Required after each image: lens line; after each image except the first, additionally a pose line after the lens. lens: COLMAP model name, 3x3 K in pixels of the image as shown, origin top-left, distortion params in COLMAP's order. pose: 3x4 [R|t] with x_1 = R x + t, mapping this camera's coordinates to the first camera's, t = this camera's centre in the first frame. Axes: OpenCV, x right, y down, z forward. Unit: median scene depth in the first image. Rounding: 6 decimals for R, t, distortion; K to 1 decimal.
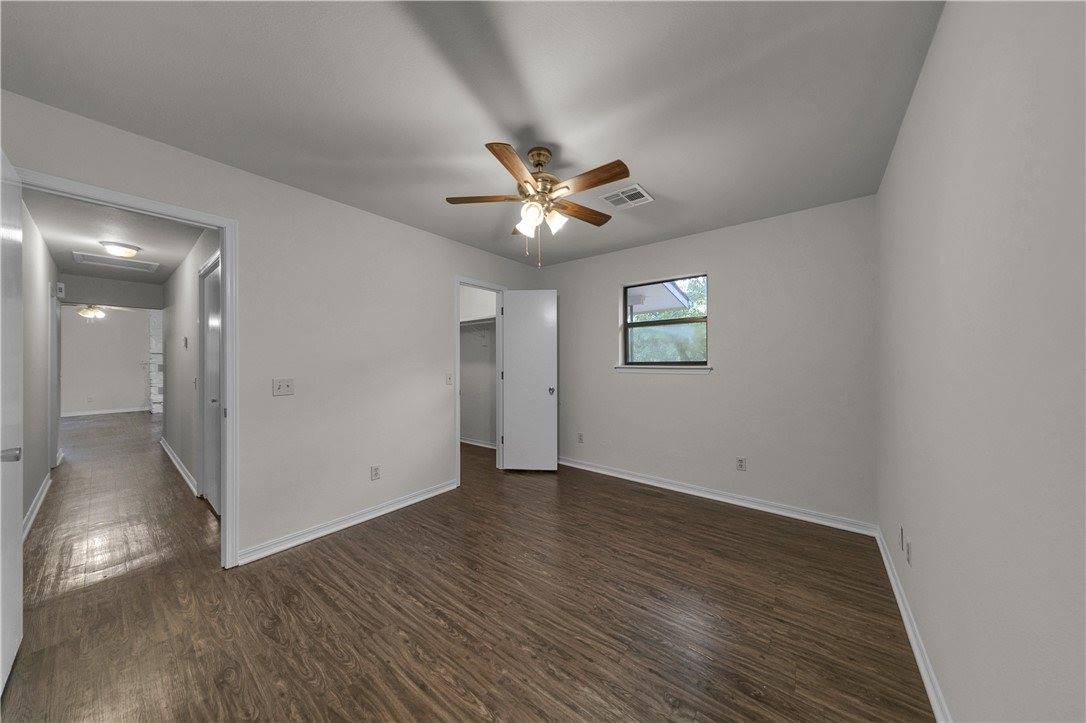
lens RADIAL K [[344.8, 0, 543.0], [0, 344.8, 361.5], [0, 0, 1]] dist [0.000558, 0.000016]
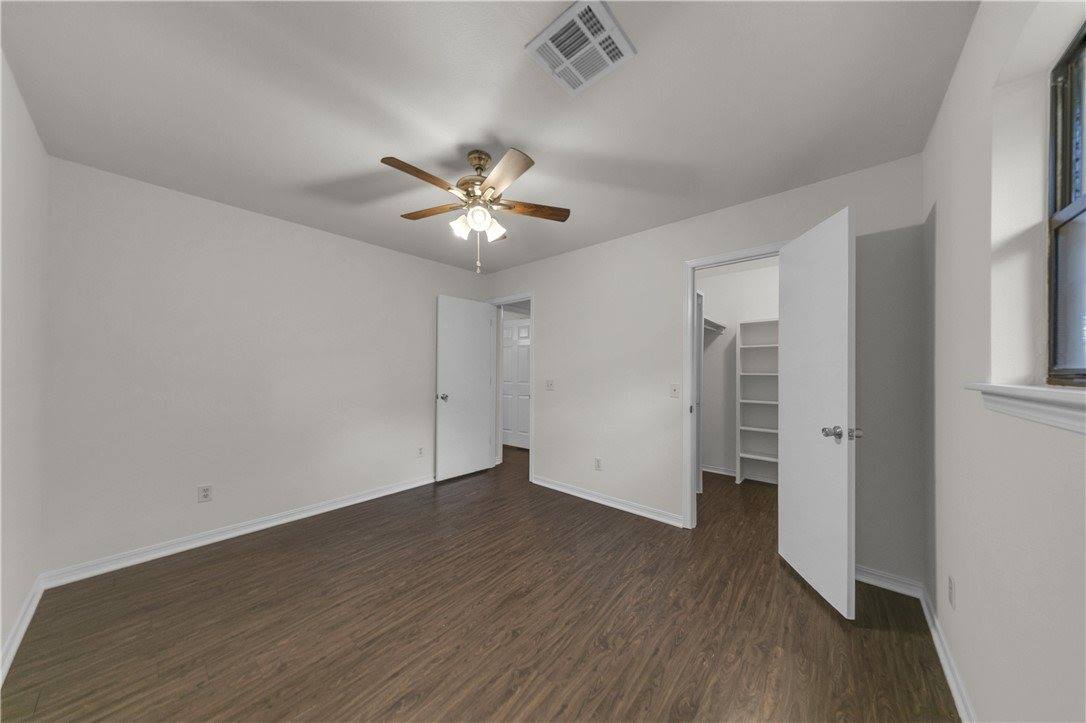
lens RADIAL K [[340.9, 0, 546.2], [0, 340.9, 368.8], [0, 0, 1]] dist [0.000462, 0.000023]
pose [[-0.041369, 0.001478, -0.999143, 0.819889], [-0.002494, 0.999996, 0.001583, -0.002311], [0.999141, 0.002558, -0.041365, 1.059423]]
